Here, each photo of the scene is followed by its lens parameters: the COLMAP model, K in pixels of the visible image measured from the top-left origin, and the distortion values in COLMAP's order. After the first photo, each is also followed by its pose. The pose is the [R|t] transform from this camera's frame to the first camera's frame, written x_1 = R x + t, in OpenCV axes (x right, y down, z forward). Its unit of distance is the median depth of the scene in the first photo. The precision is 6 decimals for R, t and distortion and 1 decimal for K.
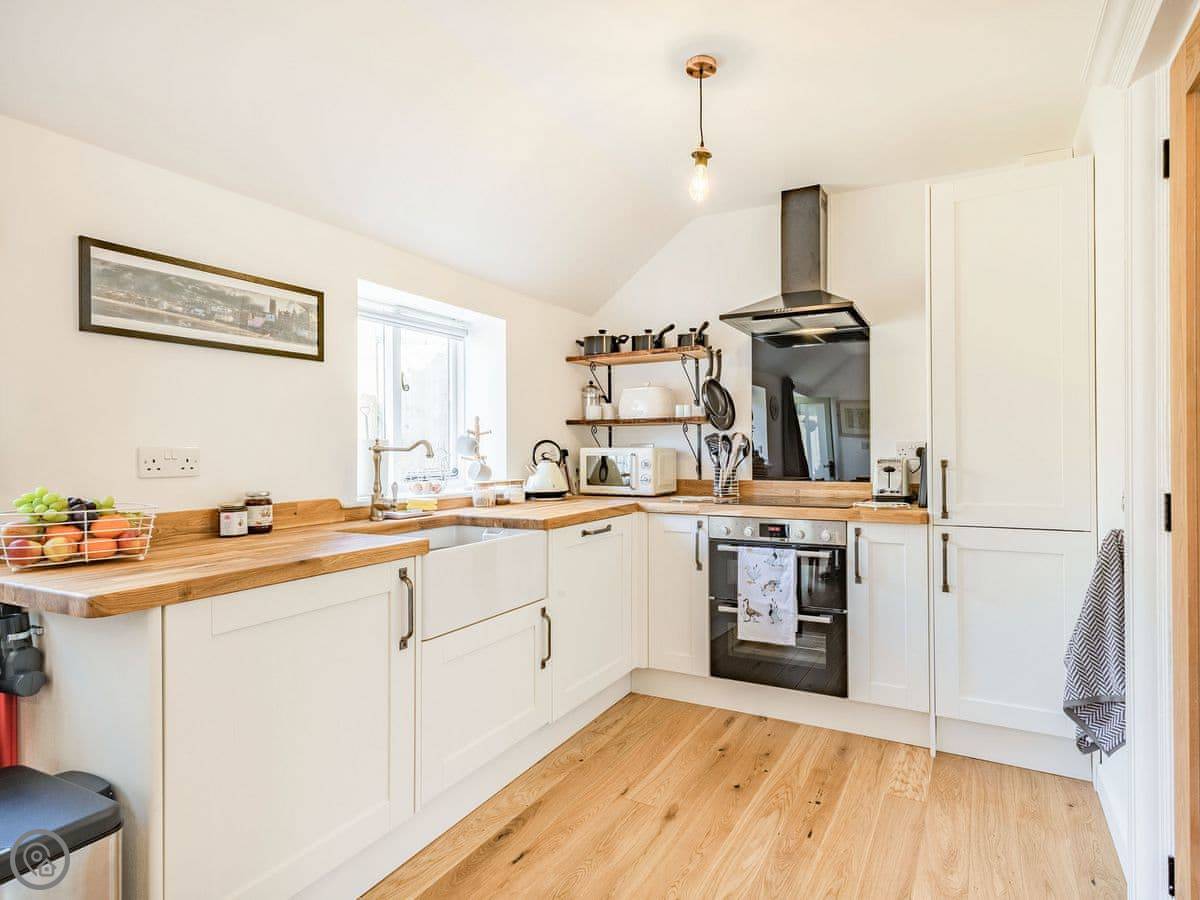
lens RADIAL K [[649.7, 0, 660.5], [0, 649.7, 455.0], [0, 0, 1]] dist [0.003552, -0.000150]
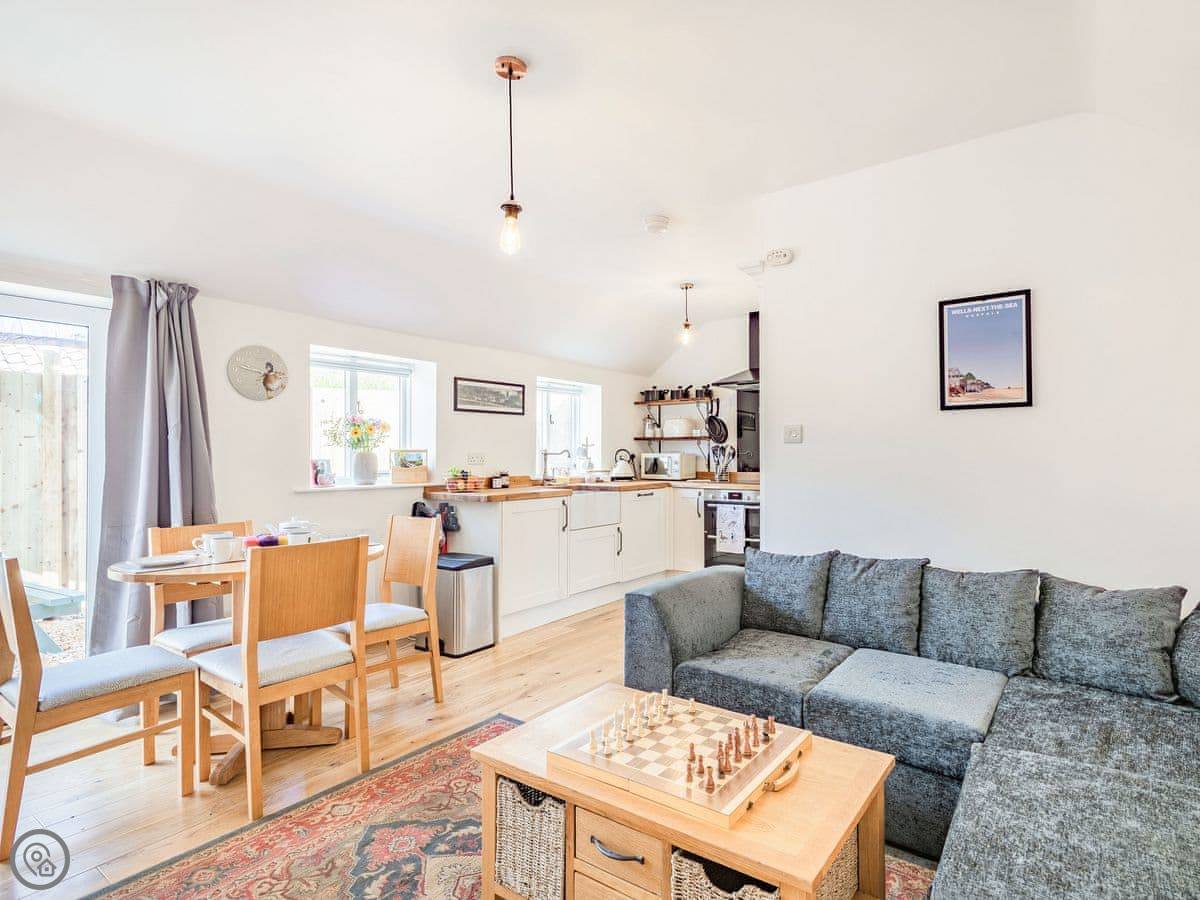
lens RADIAL K [[633.9, 0, 629.9], [0, 633.9, 454.9], [0, 0, 1]] dist [0.013350, 0.000299]
pose [[0.983798, 0.004016, -0.179237, 0.187990], [-0.005467, 0.999956, -0.007599, 0.007749], [0.179199, 0.008455, 0.983777, -0.860537]]
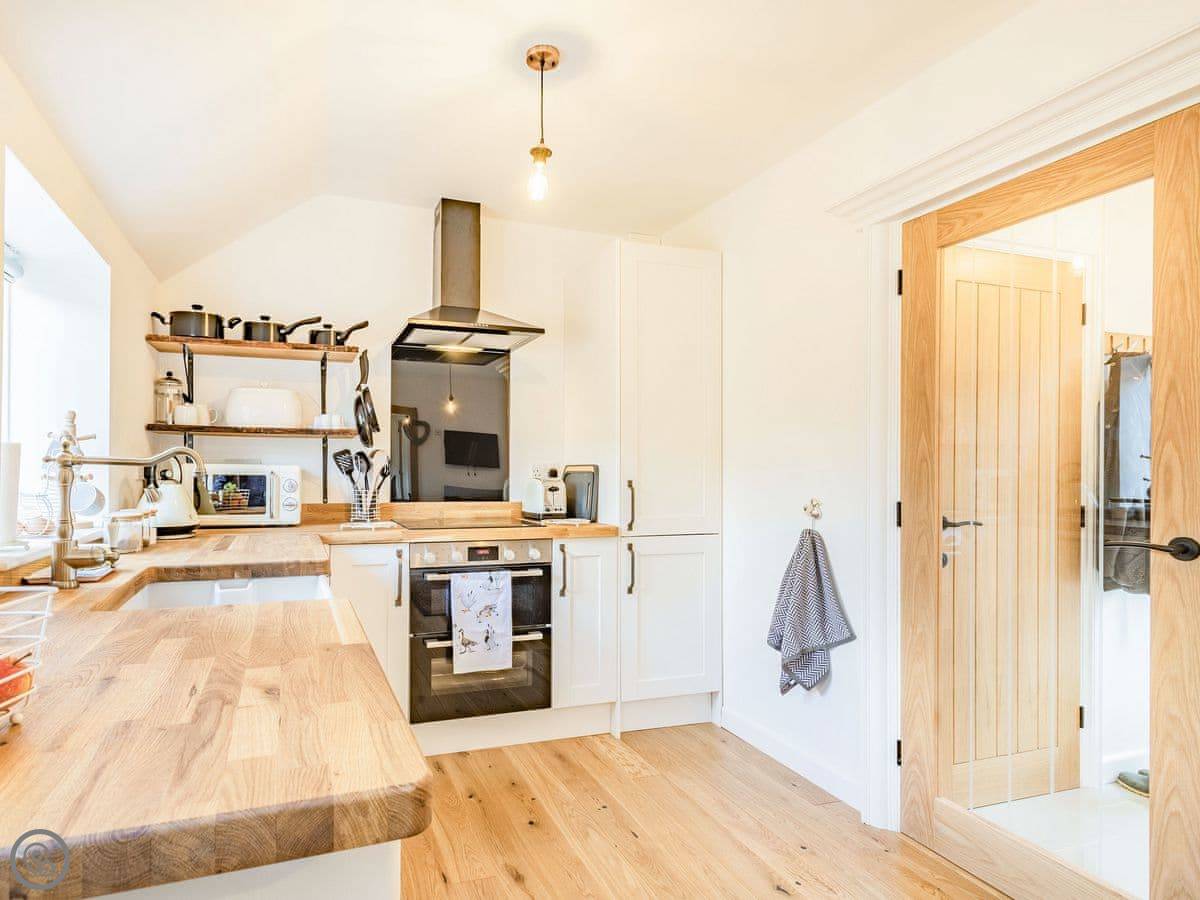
lens RADIAL K [[662.2, 0, 515.2], [0, 662.2, 475.1], [0, 0, 1]] dist [0.002767, 0.000229]
pose [[0.707305, 0.005879, 0.706884, -0.448716], [-0.005379, 0.999981, -0.002935, 0.002552], [-0.706888, -0.001727, 0.707323, 0.252169]]
